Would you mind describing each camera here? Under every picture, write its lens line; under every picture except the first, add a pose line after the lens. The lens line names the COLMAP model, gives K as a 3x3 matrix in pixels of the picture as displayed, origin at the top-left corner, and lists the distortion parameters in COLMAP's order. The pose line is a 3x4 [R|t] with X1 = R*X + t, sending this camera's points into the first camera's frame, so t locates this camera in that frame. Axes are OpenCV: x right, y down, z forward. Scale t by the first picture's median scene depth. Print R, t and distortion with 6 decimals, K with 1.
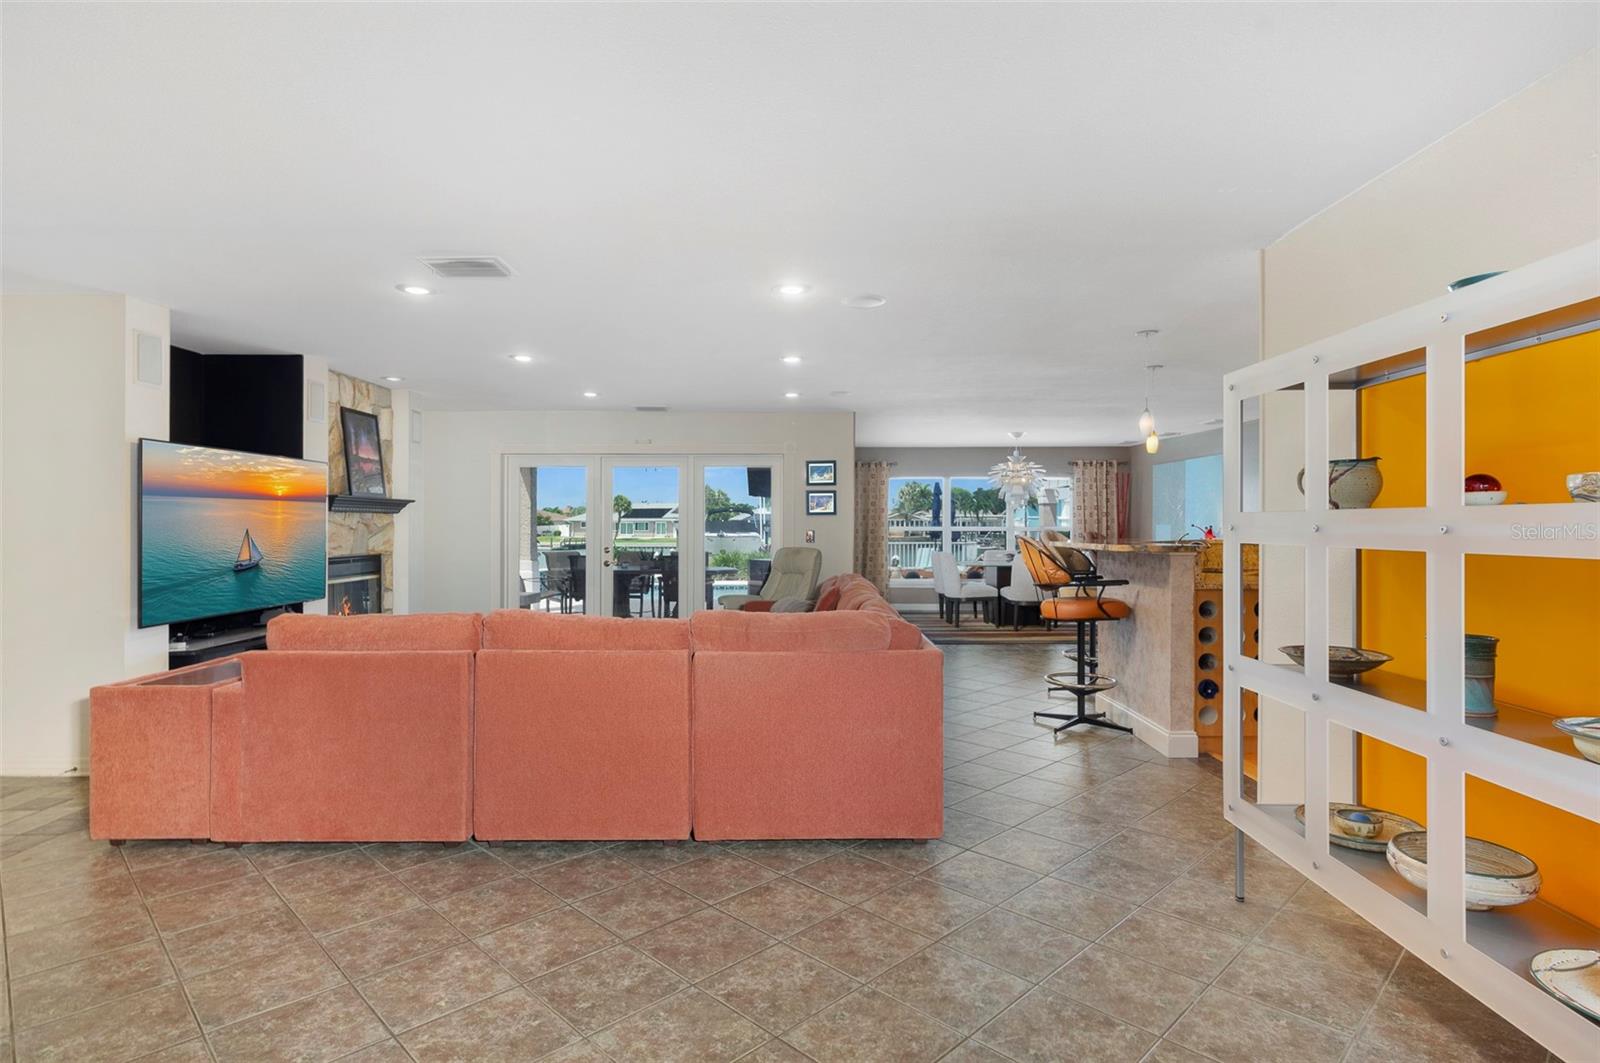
lens RADIAL K [[815.4, 0, 811.9], [0, 815.4, 525.4], [0, 0, 1]] dist [0.028192, -0.000158]
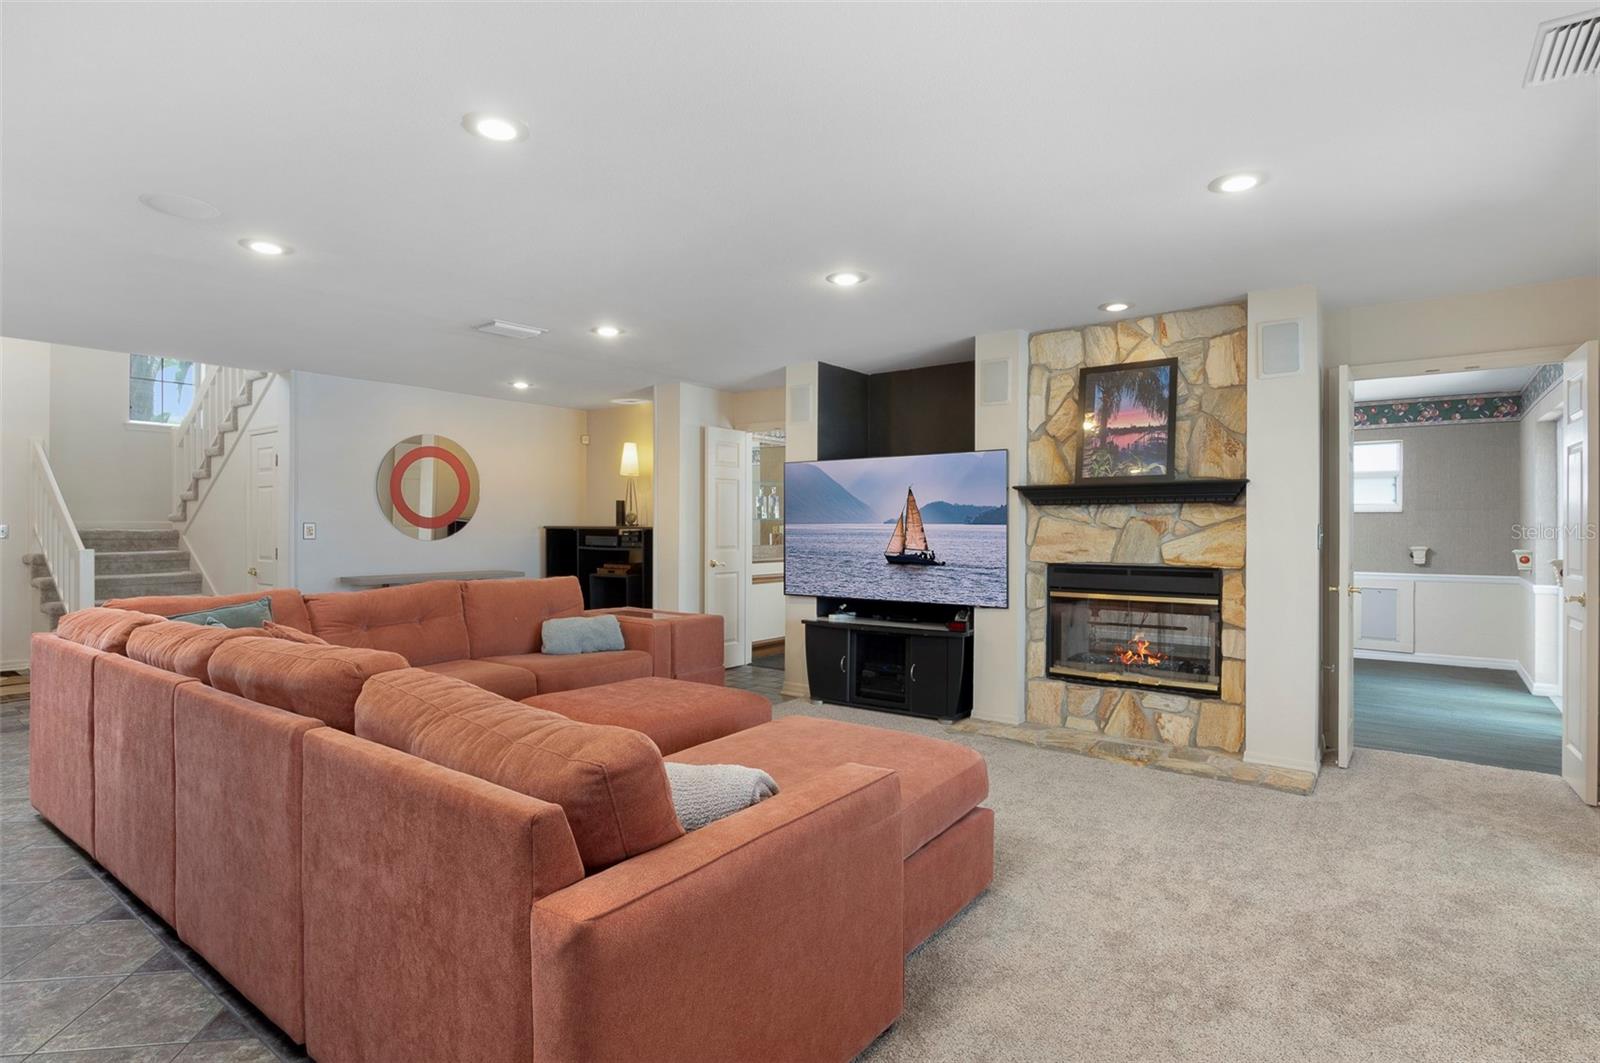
lens RADIAL K [[815.4, 0, 800.6], [0, 815.4, 534.5], [0, 0, 1]] dist [0.028192, -0.000158]
pose [[-0.633104, 0.006604, -0.774038, 0.174539], [-0.001512, 0.999951, 0.009768, 0.003292], [0.774065, 0.007355, -0.633063, 1.187731]]
